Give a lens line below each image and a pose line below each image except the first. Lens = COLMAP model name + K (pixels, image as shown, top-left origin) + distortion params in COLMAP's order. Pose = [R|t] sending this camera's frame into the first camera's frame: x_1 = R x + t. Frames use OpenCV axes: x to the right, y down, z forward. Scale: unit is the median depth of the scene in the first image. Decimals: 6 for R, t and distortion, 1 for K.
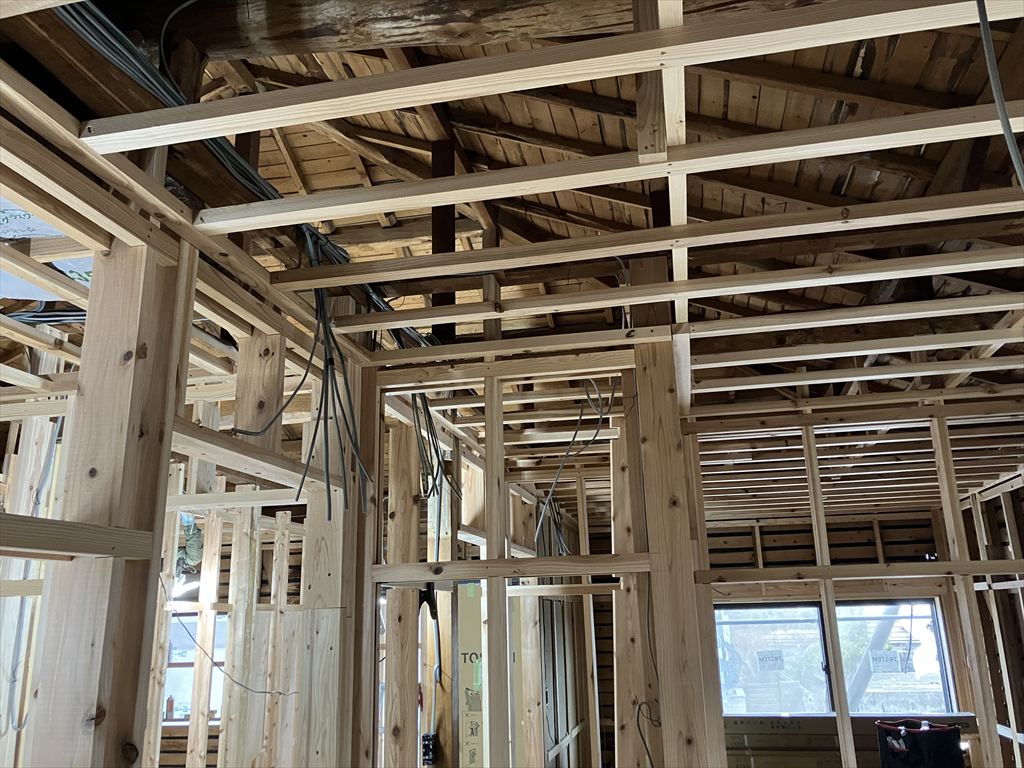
lens RADIAL K [[833.3, 0, 513.7], [0, 833.3, 395.6], [0, 0, 1]] dist [0.025037, 0.001432]
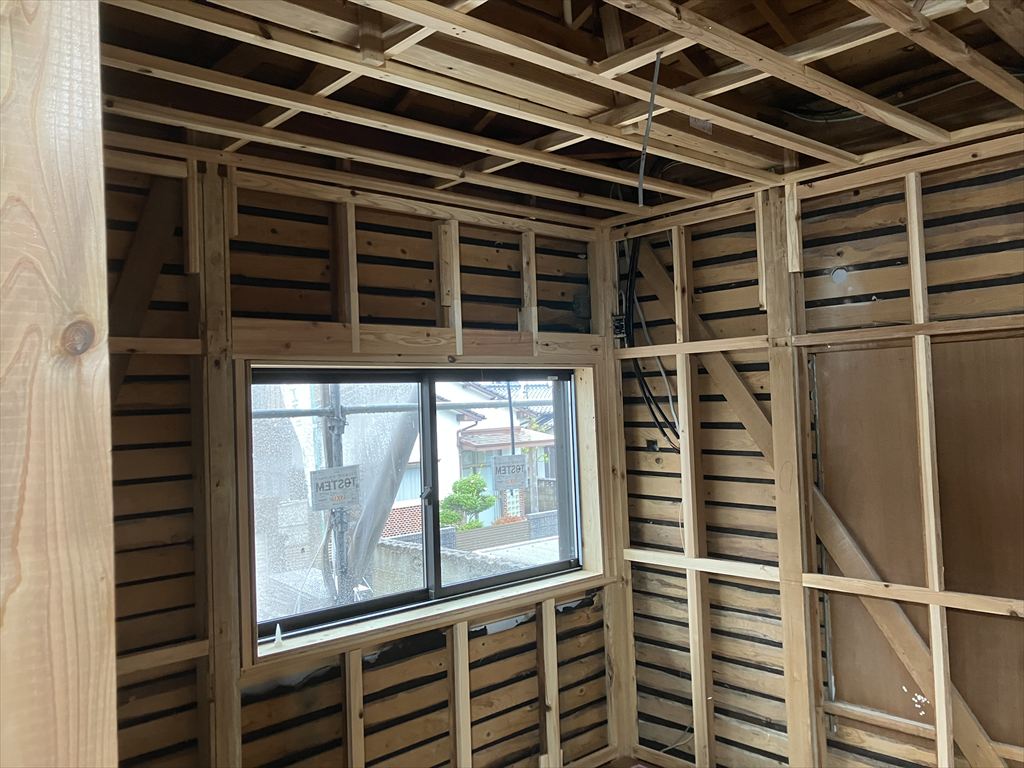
lens RADIAL K [[833.3, 0, 513.7], [0, 833.3, 395.6], [0, 0, 1]] dist [0.025037, 0.001432]
pose [[0.561957, 0.014624, 0.827037, -0.026017], [-0.200652, 0.972390, 0.119145, 0.185038], [-0.802461, -0.232901, 0.549376, 0.663795]]
